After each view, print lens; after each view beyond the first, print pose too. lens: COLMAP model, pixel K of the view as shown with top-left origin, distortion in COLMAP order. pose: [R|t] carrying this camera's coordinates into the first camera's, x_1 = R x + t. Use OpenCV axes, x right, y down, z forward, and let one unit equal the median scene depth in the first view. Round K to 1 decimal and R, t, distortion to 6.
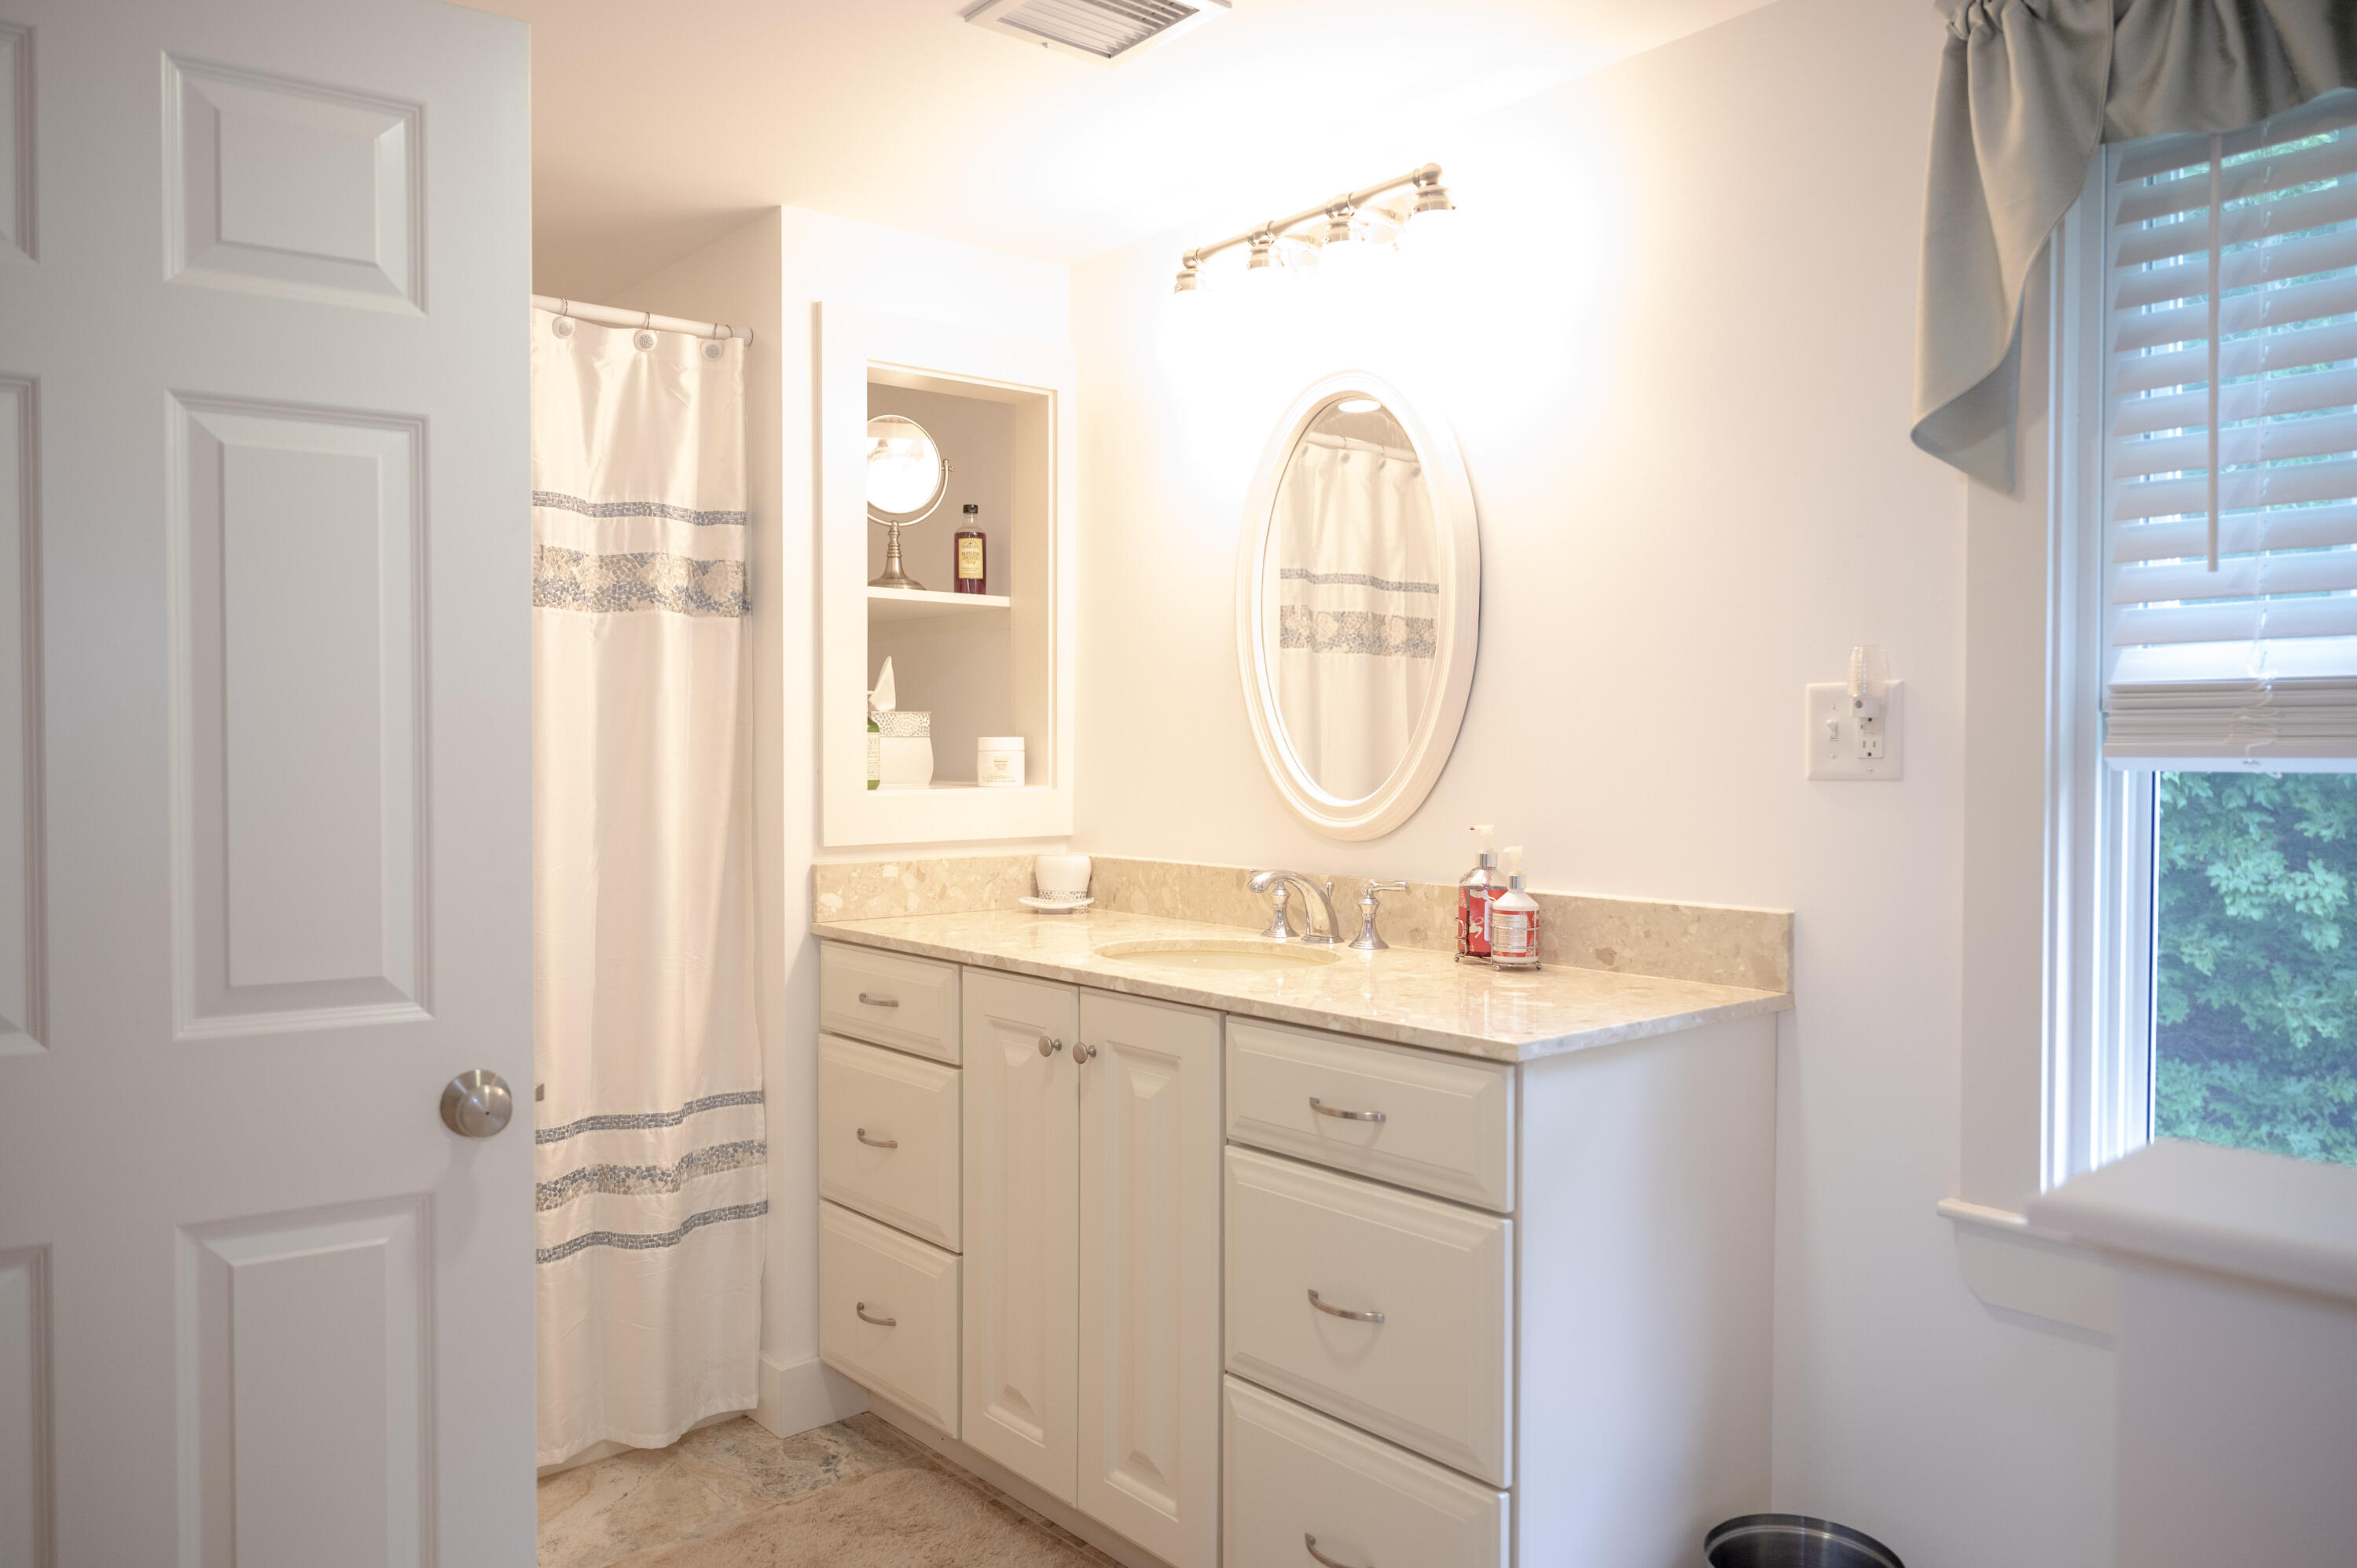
lens RADIAL K [[1817.0, 0, 1178.5], [0, 1817.0, 784.0], [0, 0, 1]] dist [-0.000384, -0.000268]
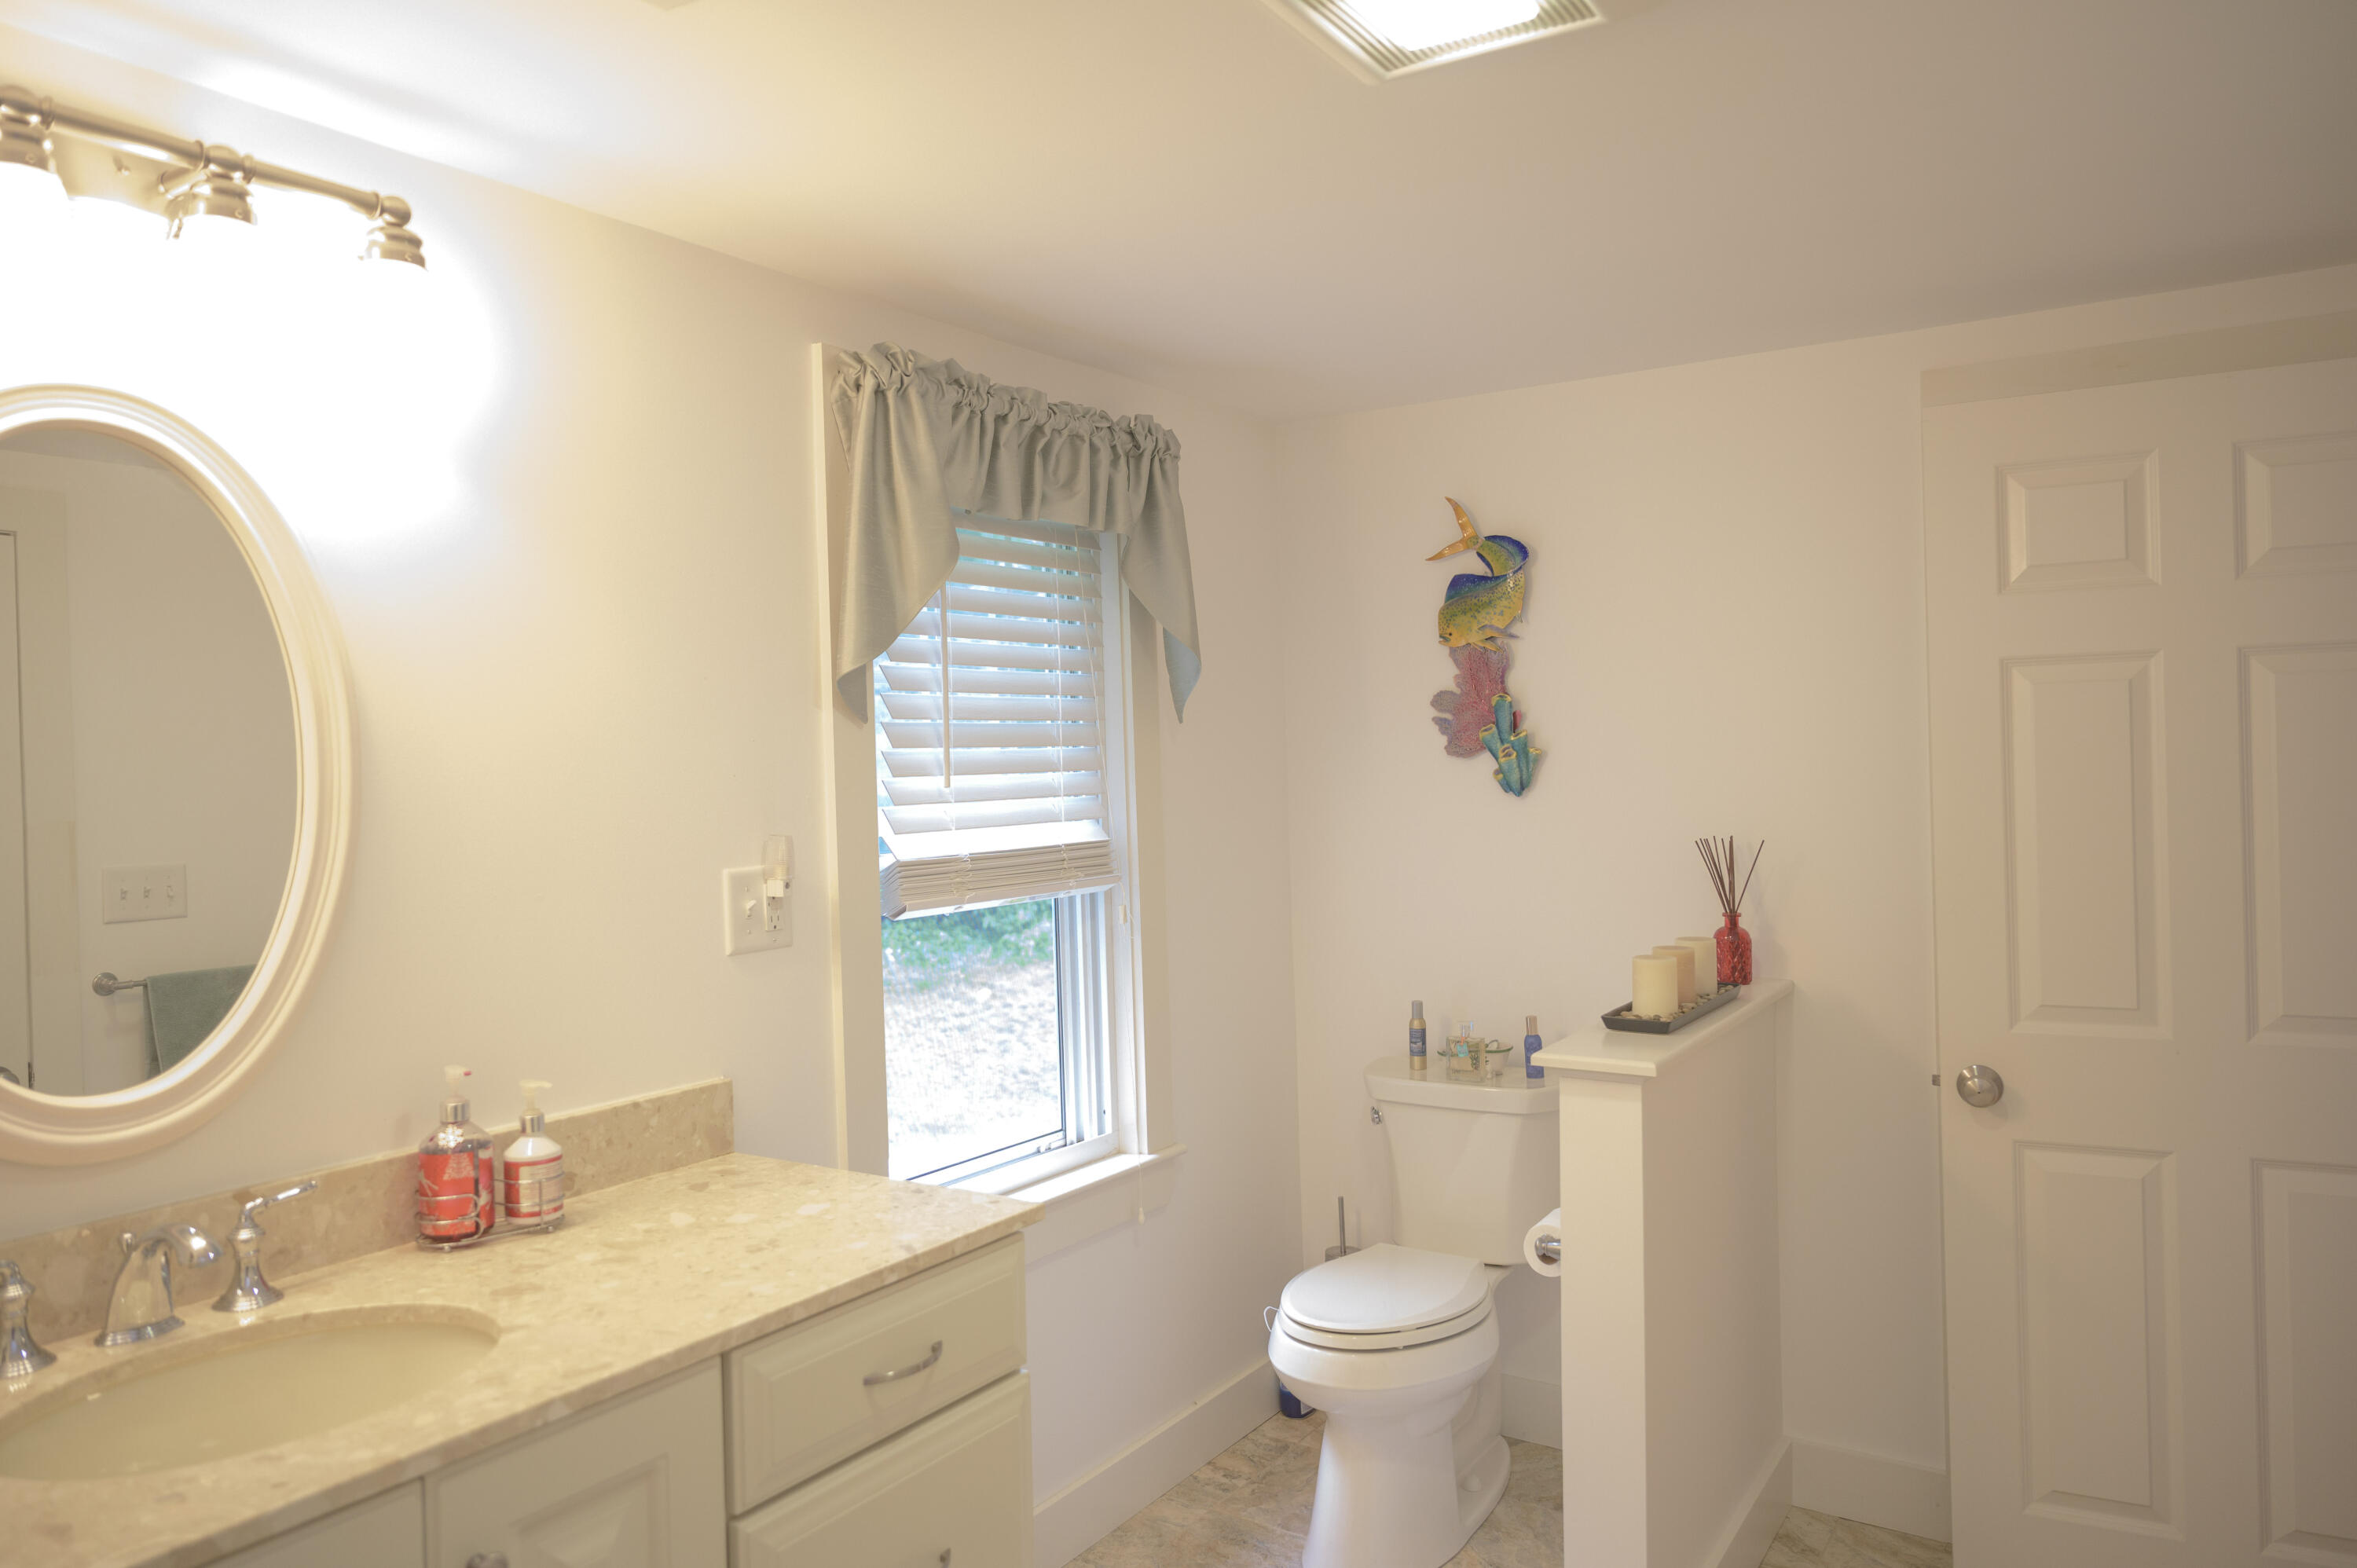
lens RADIAL K [[1582.6, 0, 1182.7], [0, 1582.6, 790.4], [0, 0, 1]] dist [-0.005058, -0.000137]
pose [[-0.321357, 0.000799, 0.946958, -0.647855], [0.048758, 0.998687, 0.015703, -0.103325], [-0.945702, 0.051218, -0.320974, 1.026564]]
